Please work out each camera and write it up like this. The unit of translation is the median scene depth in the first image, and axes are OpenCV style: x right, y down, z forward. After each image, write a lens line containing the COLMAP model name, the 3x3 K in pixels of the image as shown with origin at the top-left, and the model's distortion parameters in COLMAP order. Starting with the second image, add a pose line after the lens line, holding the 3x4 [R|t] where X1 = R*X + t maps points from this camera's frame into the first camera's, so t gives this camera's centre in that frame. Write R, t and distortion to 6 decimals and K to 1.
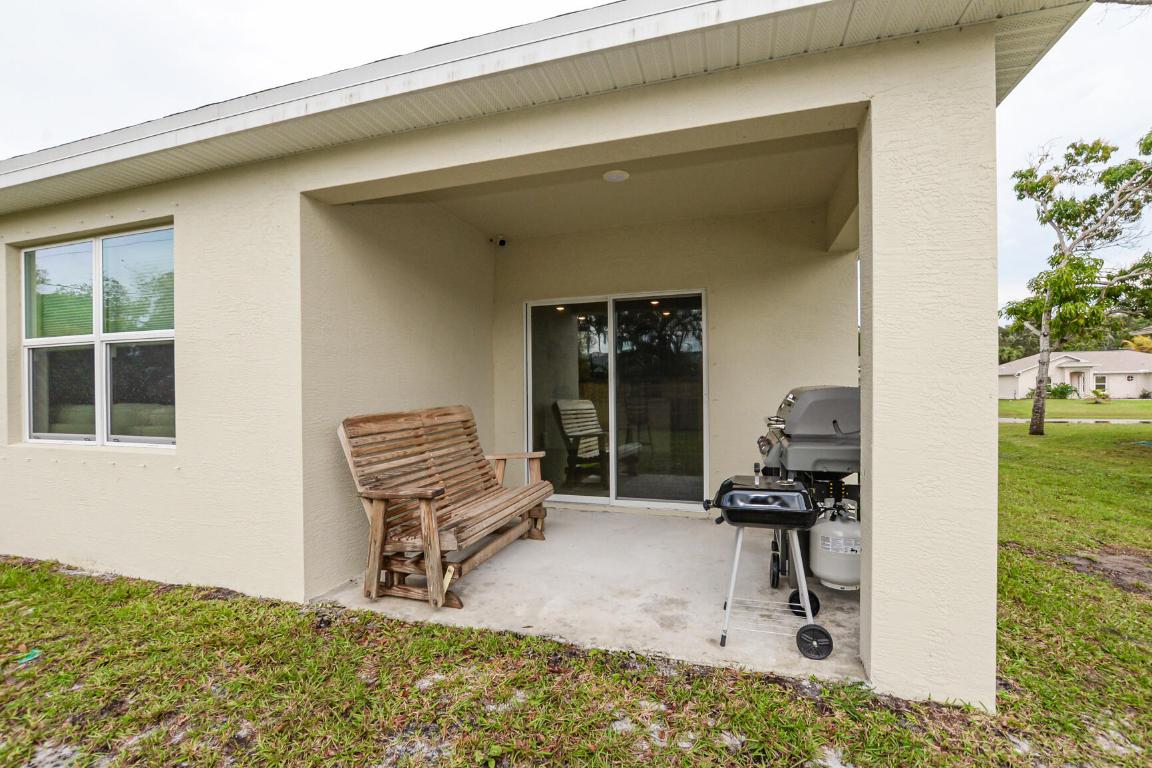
lens RADIAL K [[521.0, 0, 576.0], [0, 521.0, 384.0], [0, 0, 1]] dist [0.000577, 0.000237]
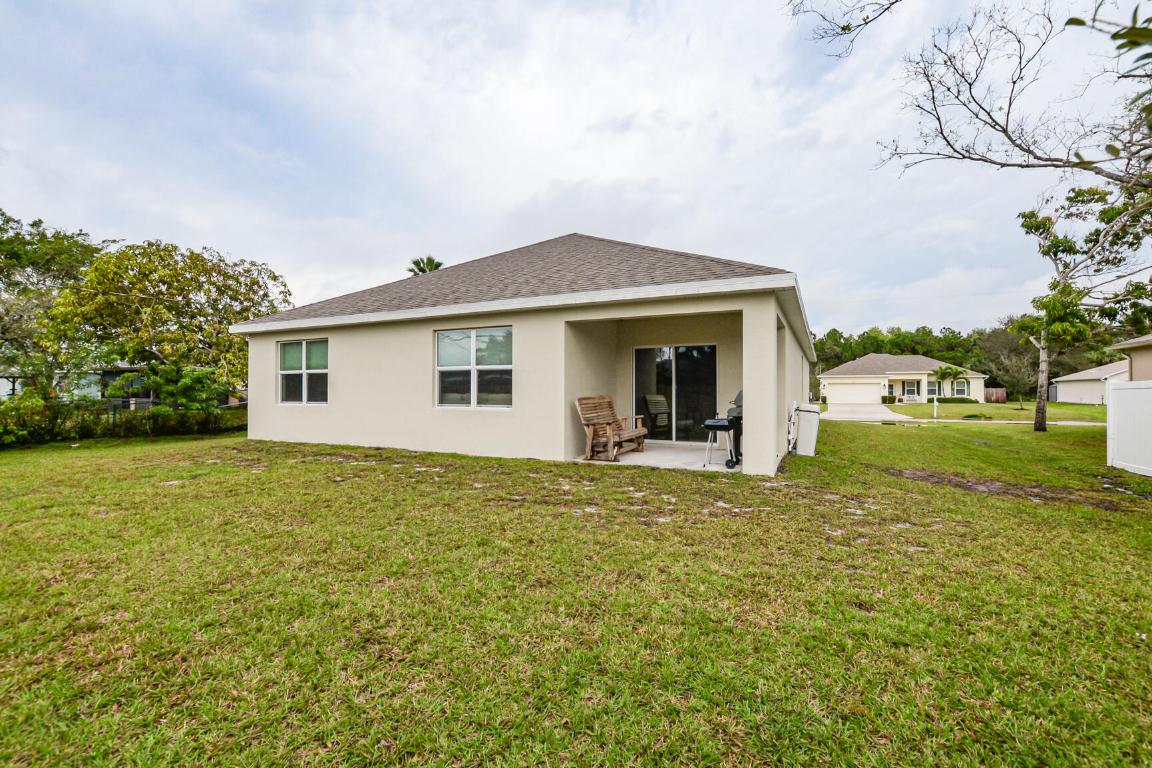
lens RADIAL K [[521.0, 0, 576.0], [0, 521.0, 384.0], [0, 0, 1]] dist [0.000577, 0.000237]
pose [[0.990598, 0.008416, -0.136545, -0.028882], [-0.008379, 0.999965, 0.000848, -0.007028], [0.136548, 0.000304, 0.990633, -0.926025]]
